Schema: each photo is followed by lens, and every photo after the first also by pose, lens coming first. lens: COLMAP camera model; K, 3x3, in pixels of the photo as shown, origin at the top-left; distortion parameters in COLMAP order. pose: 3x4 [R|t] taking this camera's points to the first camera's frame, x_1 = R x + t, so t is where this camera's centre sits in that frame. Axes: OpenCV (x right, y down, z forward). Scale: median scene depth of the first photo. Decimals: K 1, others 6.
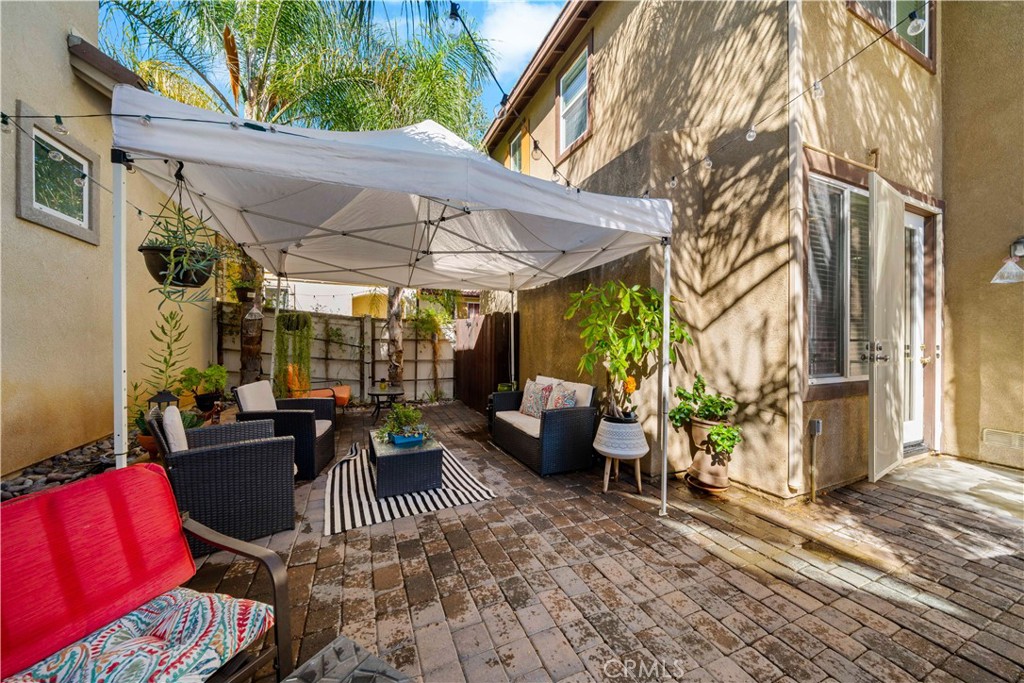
lens RADIAL K [[361.3, 0, 507.3], [0, 361.3, 338.9], [0, 0, 1]] dist [-0.000765, -0.000089]
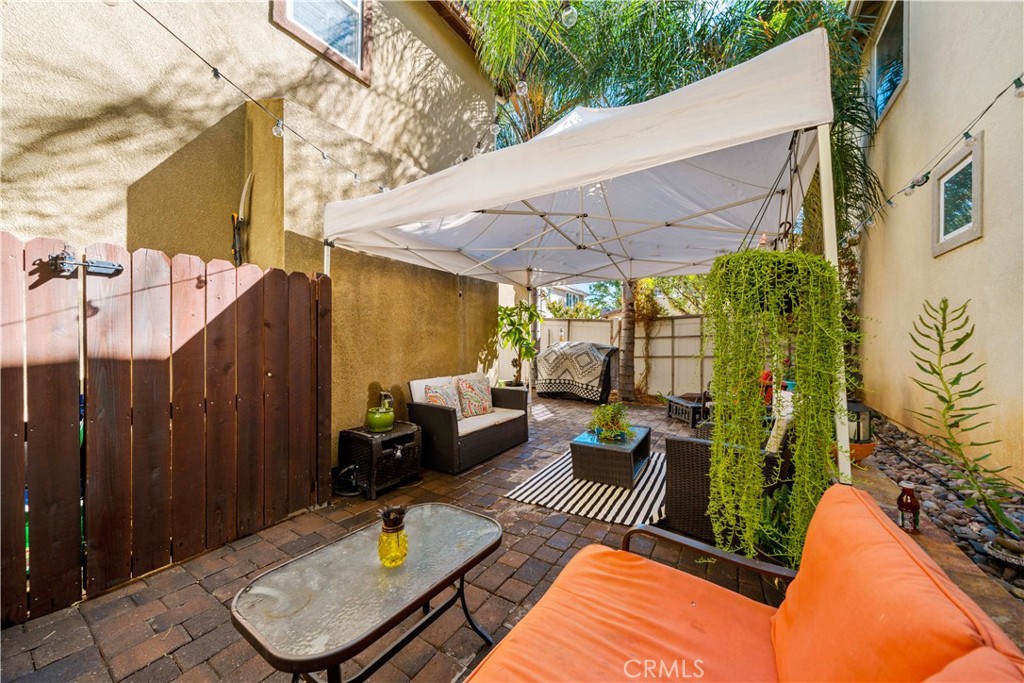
lens RADIAL K [[361.3, 0, 507.3], [0, 361.3, 338.9], [0, 0, 1]] dist [-0.000765, -0.000089]
pose [[-0.554743, -0.001234, 0.832021, -0.831267], [-0.003725, 0.999993, -0.001001, 0.016302], [-0.832013, -0.003655, -0.554744, 1.571141]]
